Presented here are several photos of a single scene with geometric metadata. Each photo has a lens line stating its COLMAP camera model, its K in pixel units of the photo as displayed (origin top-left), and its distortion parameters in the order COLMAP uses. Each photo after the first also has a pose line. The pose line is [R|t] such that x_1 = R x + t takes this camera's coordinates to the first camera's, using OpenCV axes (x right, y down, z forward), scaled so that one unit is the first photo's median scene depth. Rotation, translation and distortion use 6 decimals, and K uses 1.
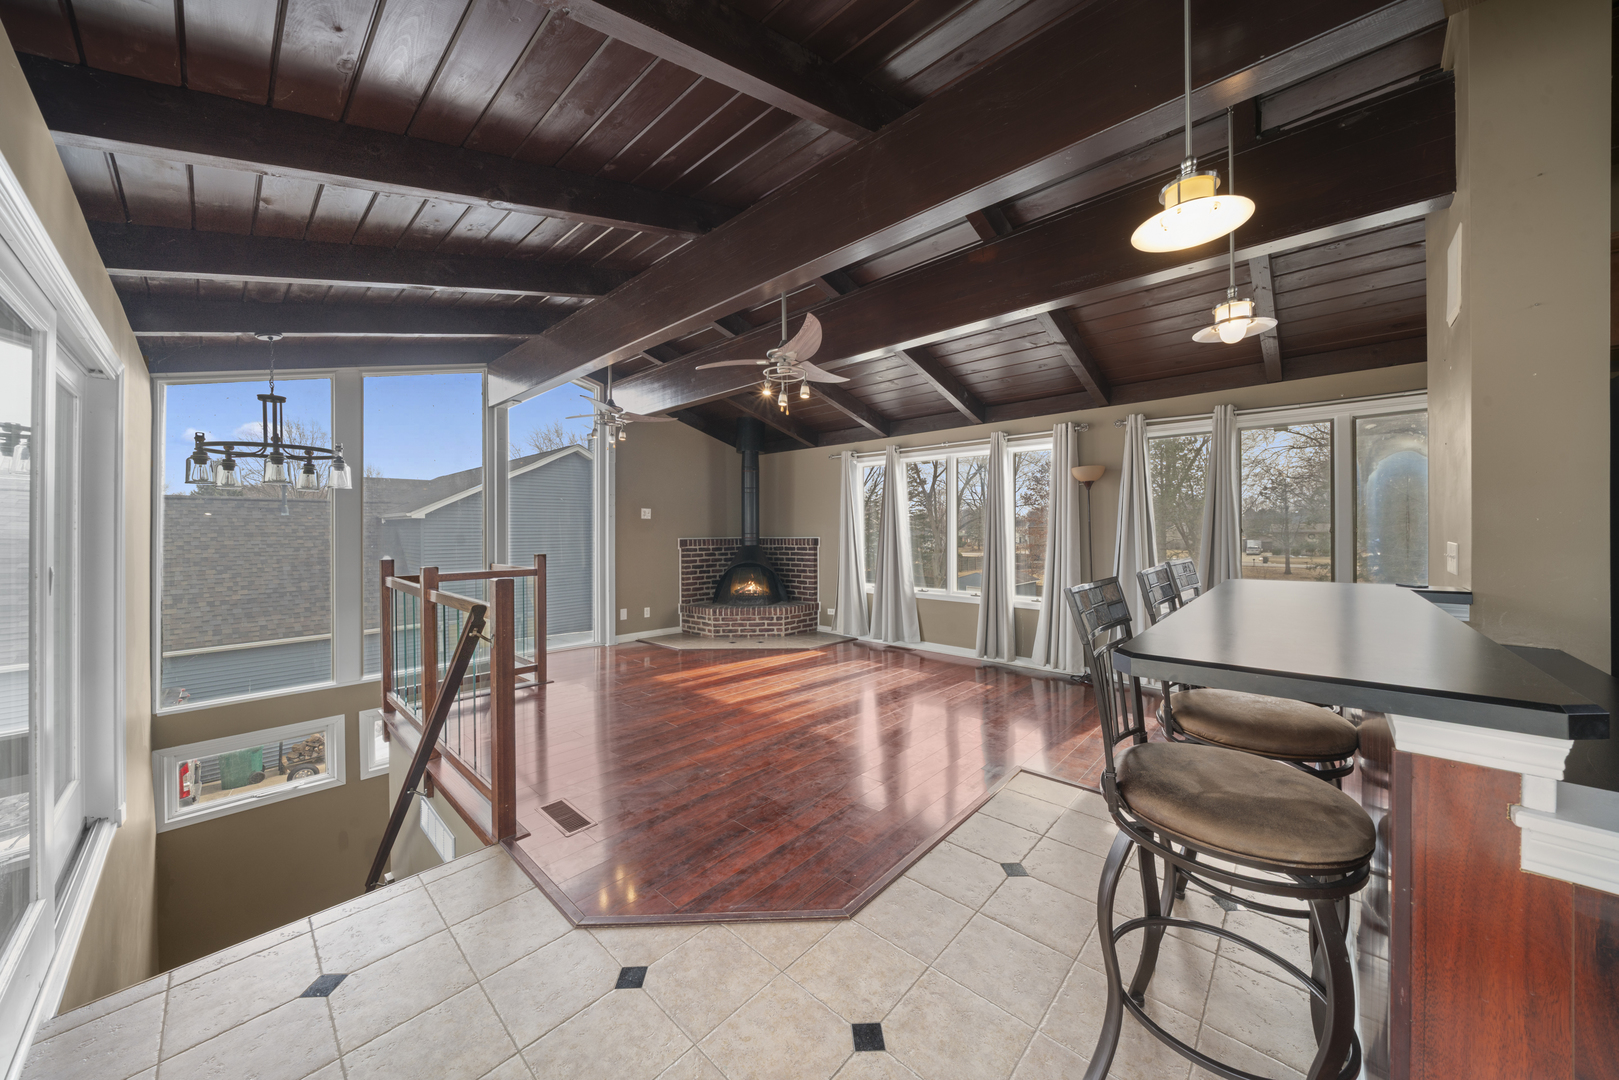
lens RADIAL K [[550.5, 0, 803.3], [0, 550.5, 532.0], [0, 0, 1]] dist [-0.007064, -0.000049]
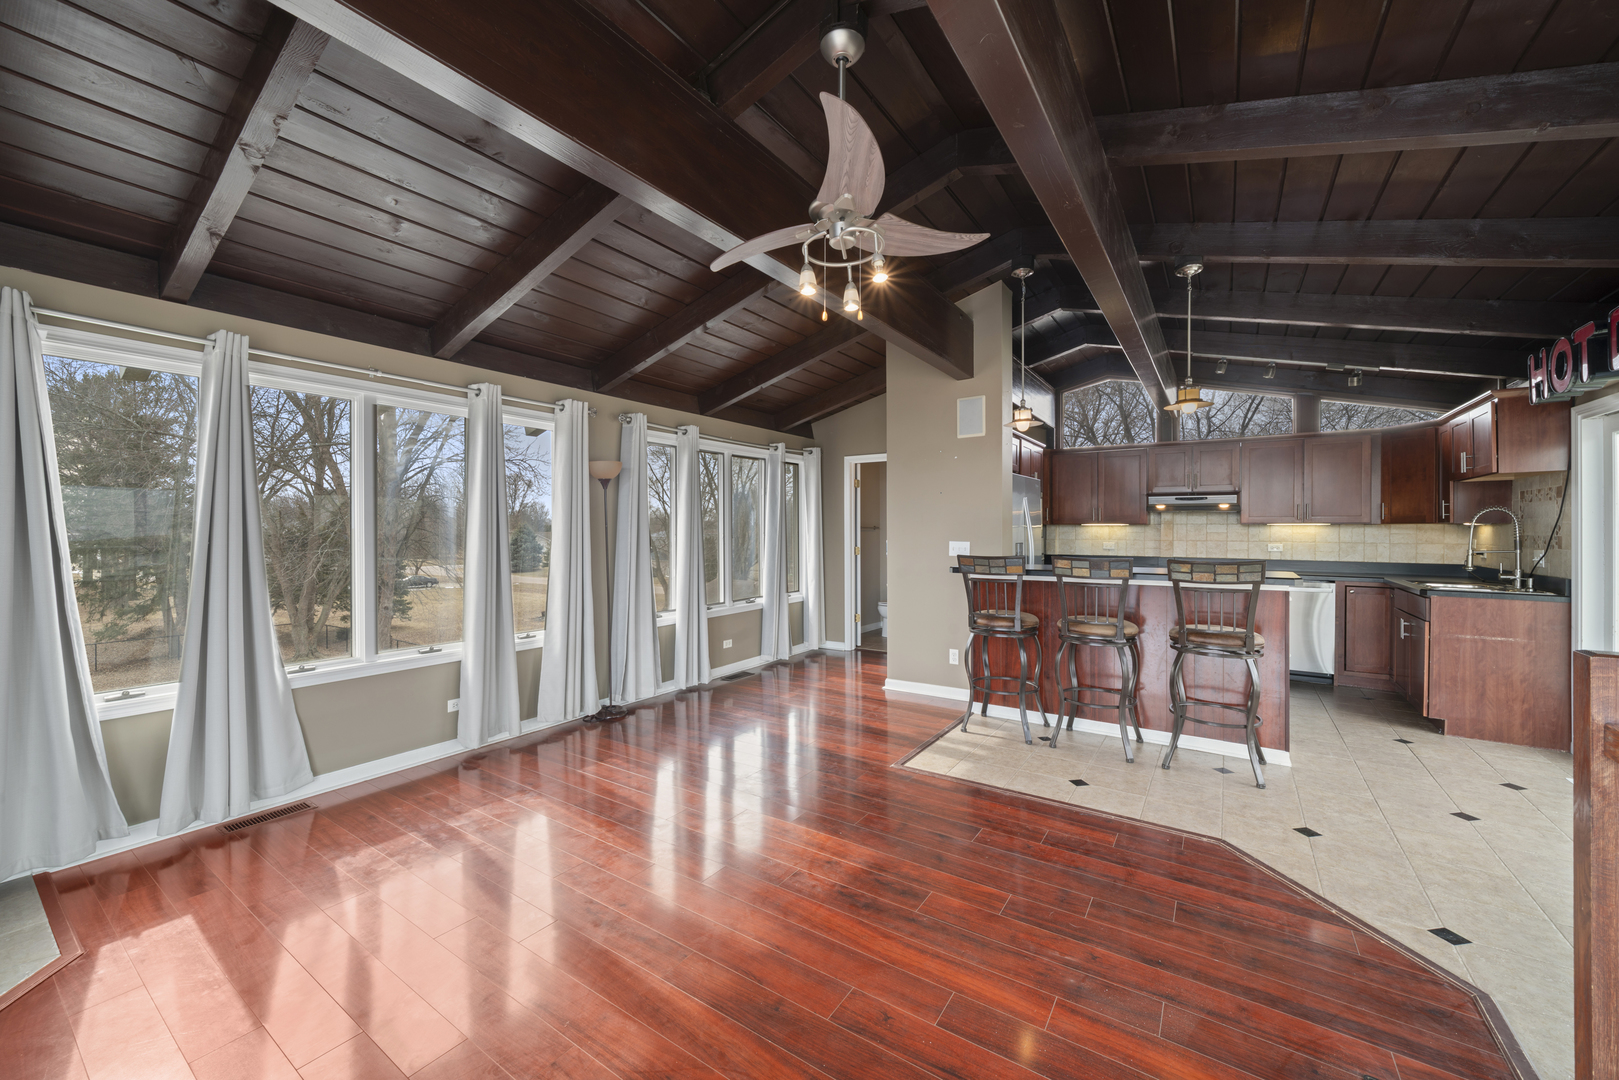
lens RADIAL K [[617.4, 0, 799.8], [0, 617.4, 533.1], [0, 0, 1]] dist [-0.000397, 0.000016]
pose [[-0.139573, -0.000263, 0.990212, -0.484659], [0.007012, 0.999975, 0.001254, -0.008895], [-0.990187, 0.007119, -0.139568, 0.878135]]
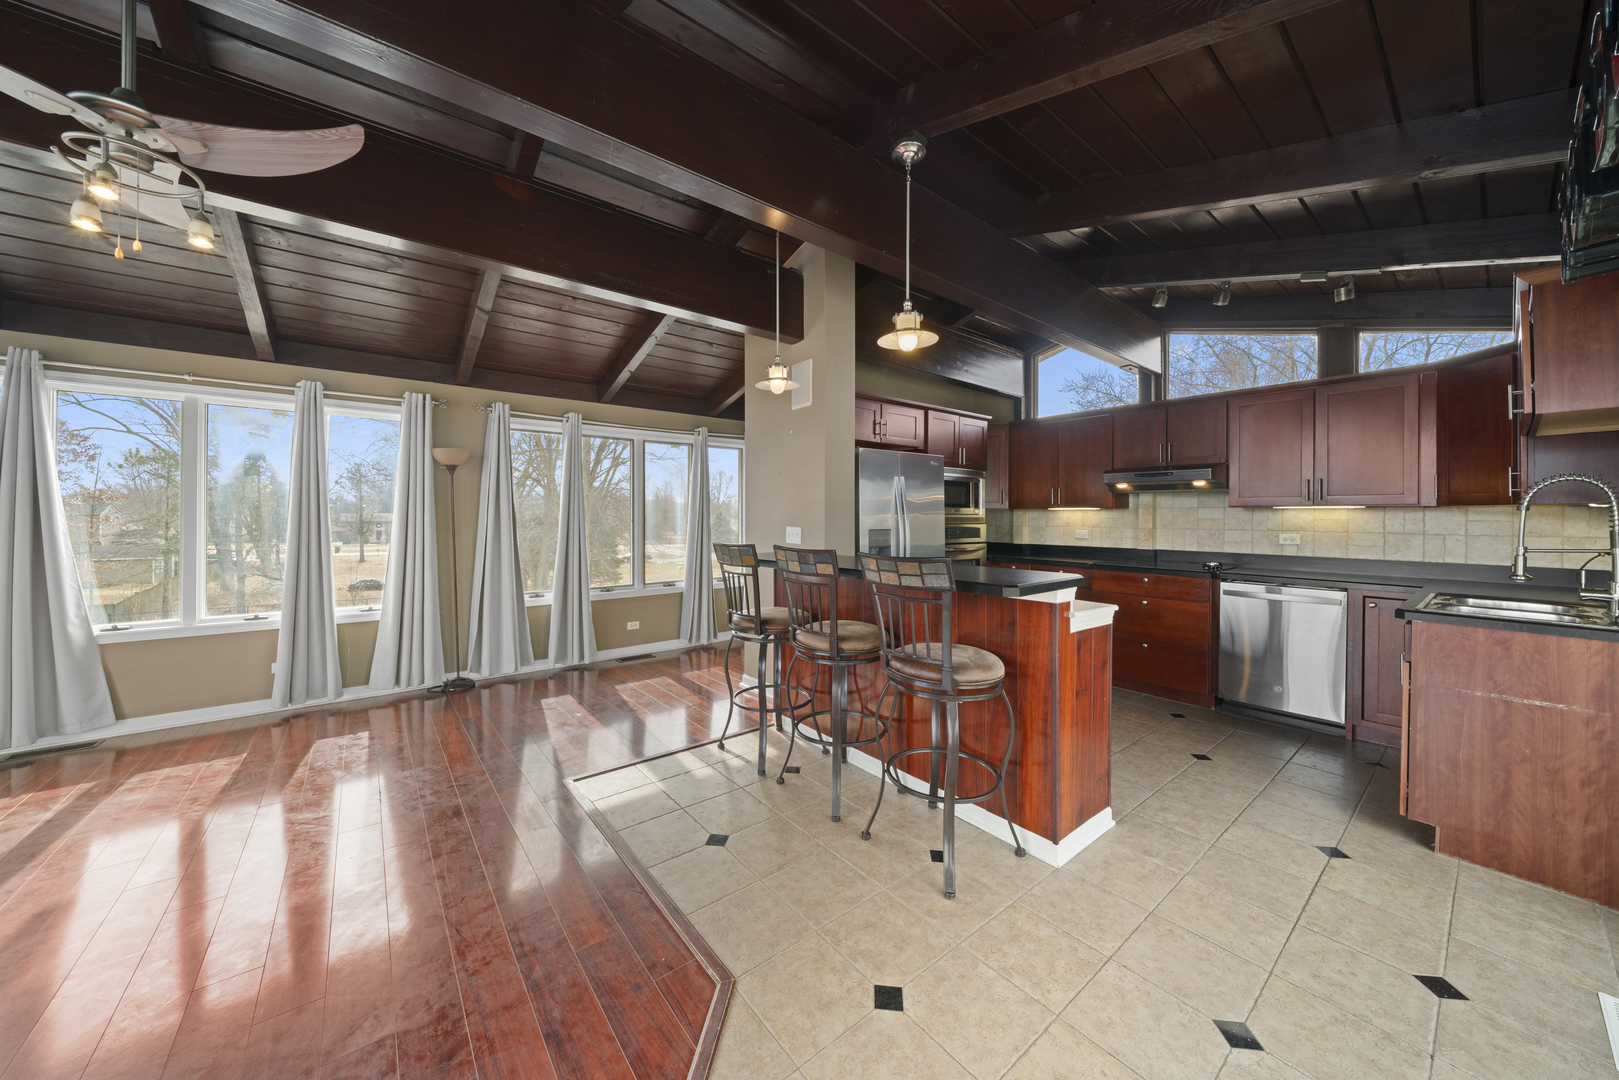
lens RADIAL K [[554.6, 0, 806.1], [0, 554.6, 516.6], [0, 0, 1]] dist [-0.001836, -0.000162]
pose [[0.155723, 0.005318, 0.987786, -0.297023], [0.002542, 0.999980, -0.005784, -0.001440], [-0.987797, 0.003412, 0.155707, 0.302044]]
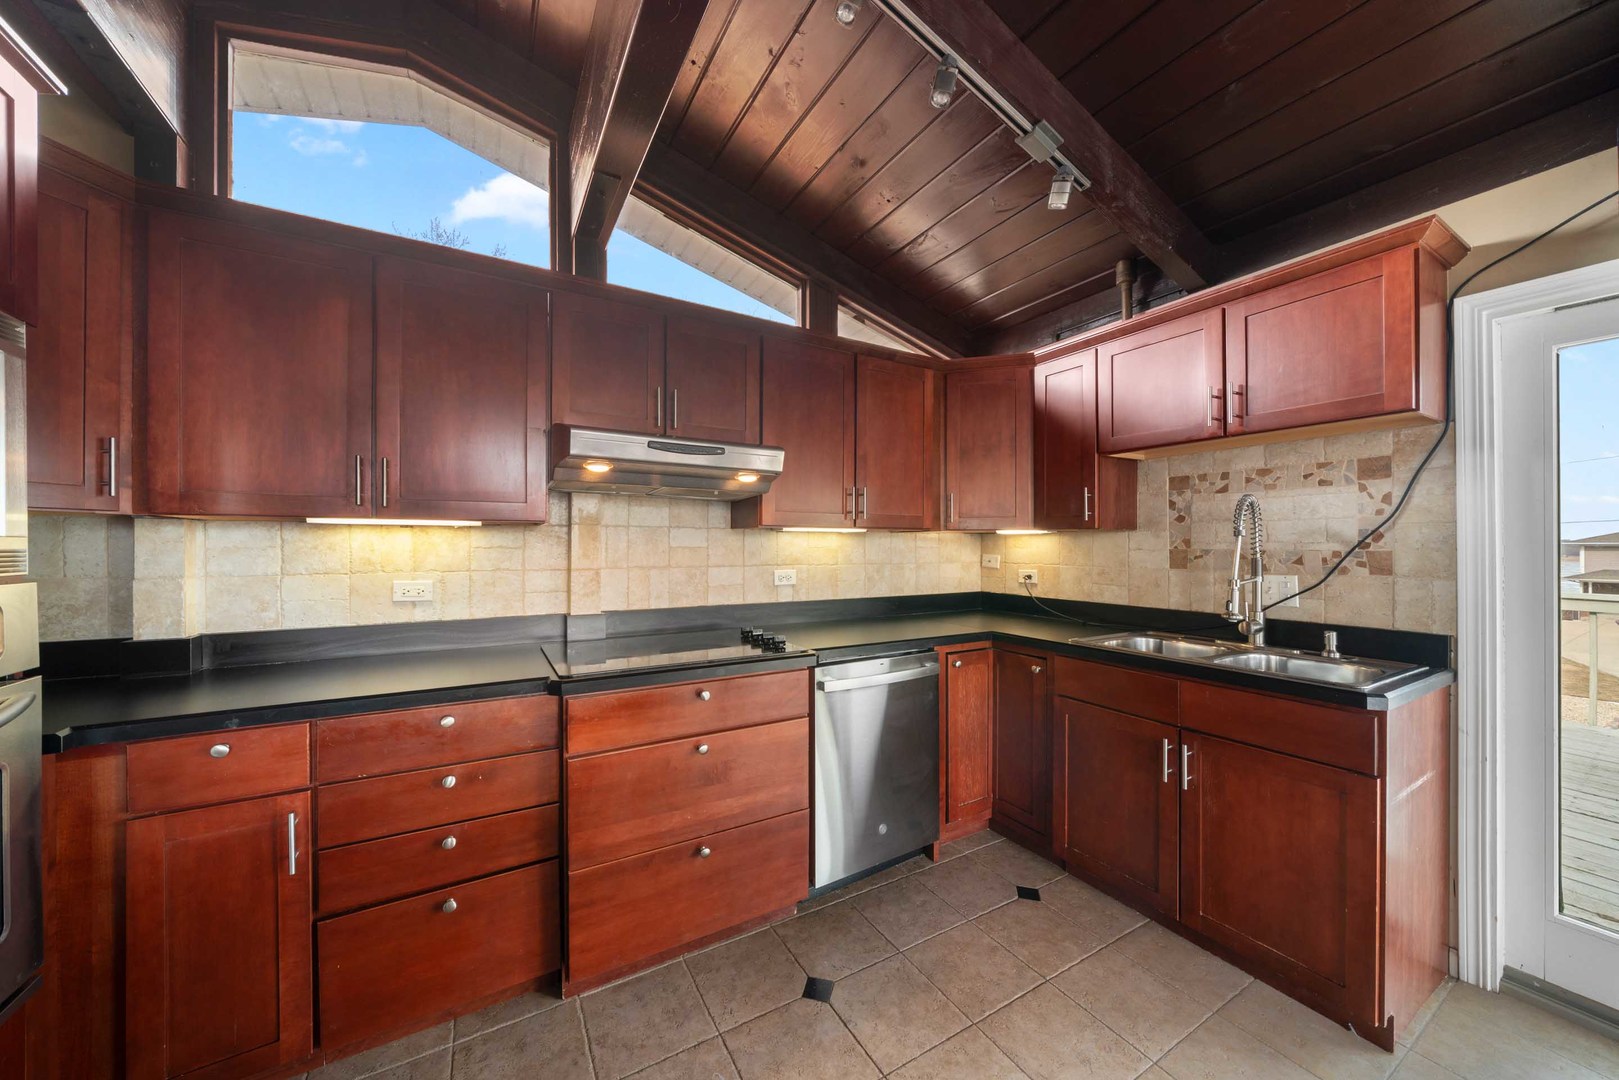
lens RADIAL K [[553.3, 0, 804.8], [0, 553.3, 534.5], [0, 0, 1]] dist [-0.006752, 0.000255]
pose [[-0.950713, 0.010523, 0.309895, 0.478491], [0.008249, 0.999929, -0.008645, -0.008675], [-0.309964, -0.005663, -0.950732, 0.234281]]
